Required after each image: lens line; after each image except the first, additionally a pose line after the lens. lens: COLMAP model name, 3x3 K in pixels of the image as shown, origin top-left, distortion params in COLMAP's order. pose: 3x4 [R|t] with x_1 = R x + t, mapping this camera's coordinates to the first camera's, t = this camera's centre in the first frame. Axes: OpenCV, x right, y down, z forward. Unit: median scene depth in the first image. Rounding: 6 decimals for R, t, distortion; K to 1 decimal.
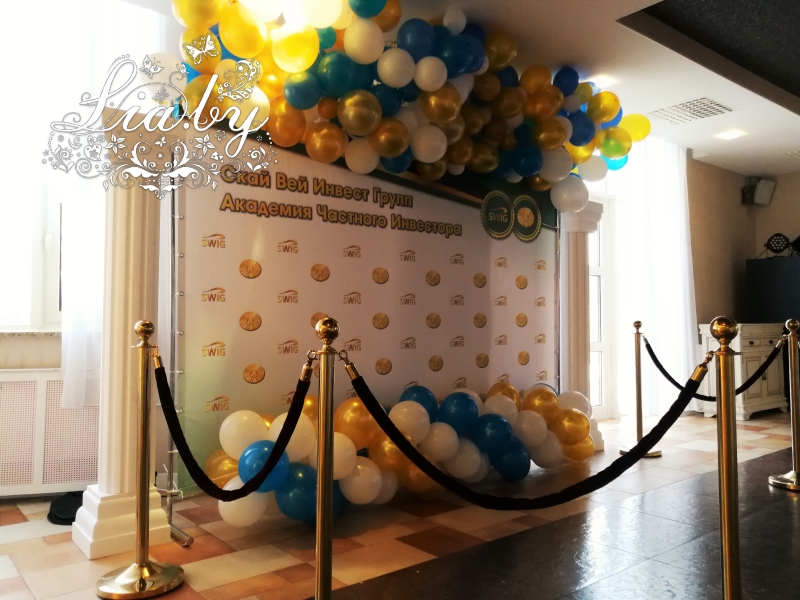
lens RADIAL K [[645.4, 0, 399.4], [0, 645.4, 298.5], [0, 0, 1]] dist [-0.018637, 0.043728]
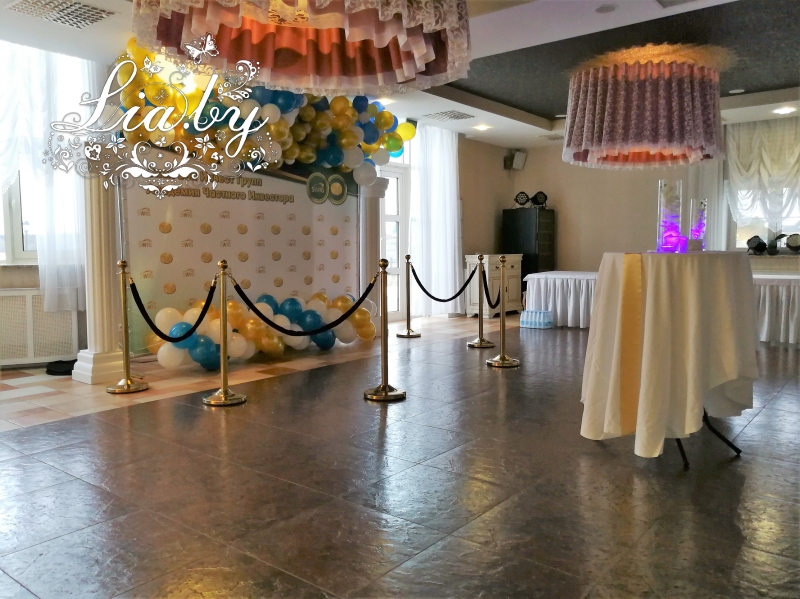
lens RADIAL K [[645.4, 0, 393.4], [0, 645.4, 297.0], [0, 0, 1]] dist [-0.018637, 0.043728]
pose [[0.978911, -0.019333, 0.203370, 0.009704], [-0.003247, 0.993914, 0.110114, -0.048570], [-0.204261, -0.108452, 0.972890, -0.742573]]
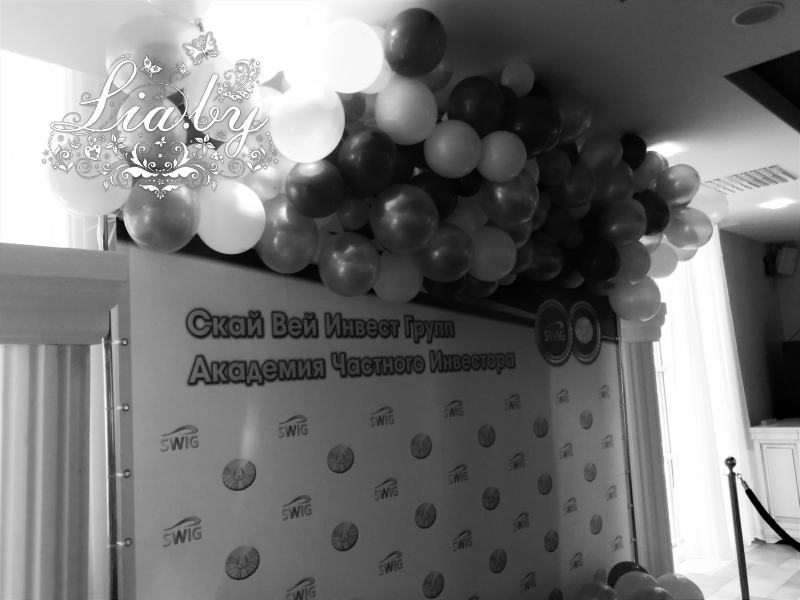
lens RADIAL K [[693.6, 0, 401.6], [0, 693.6, 300.3], [0, 0, 1]] dist [-0.015836, 0.022722]
pose [[0.992331, -0.040558, 0.116768, -0.136122], [0.049818, 0.995747, -0.077505, -0.140091], [-0.113128, 0.082728, 0.990130, 0.291618]]
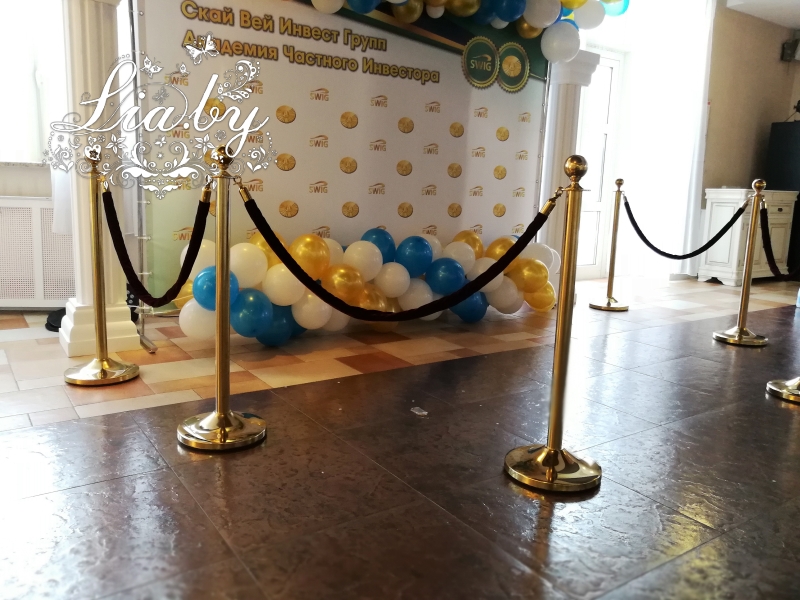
lens RADIAL K [[645.4, 0, 399.8], [0, 645.4, 296.6], [0, 0, 1]] dist [-0.018637, 0.043728]
pose [[0.996092, 0.052247, -0.071215, 0.146430], [-0.036196, 0.976934, 0.210451, 0.020983], [0.080568, -0.207051, 0.975007, -0.053271]]
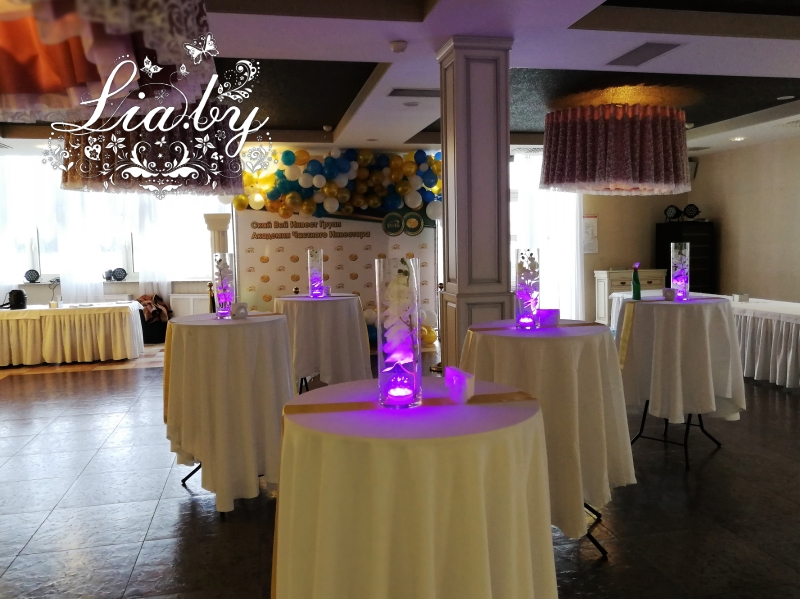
lens RADIAL K [[645.4, 0, 413.5], [0, 645.4, 302.9], [0, 0, 1]] dist [-0.018637, 0.043728]
pose [[0.900263, 0.023449, -0.434715, 1.395792], [0.033318, 0.991909, 0.122504, -0.161903], [0.434070, -0.124769, 0.892197, -1.077298]]
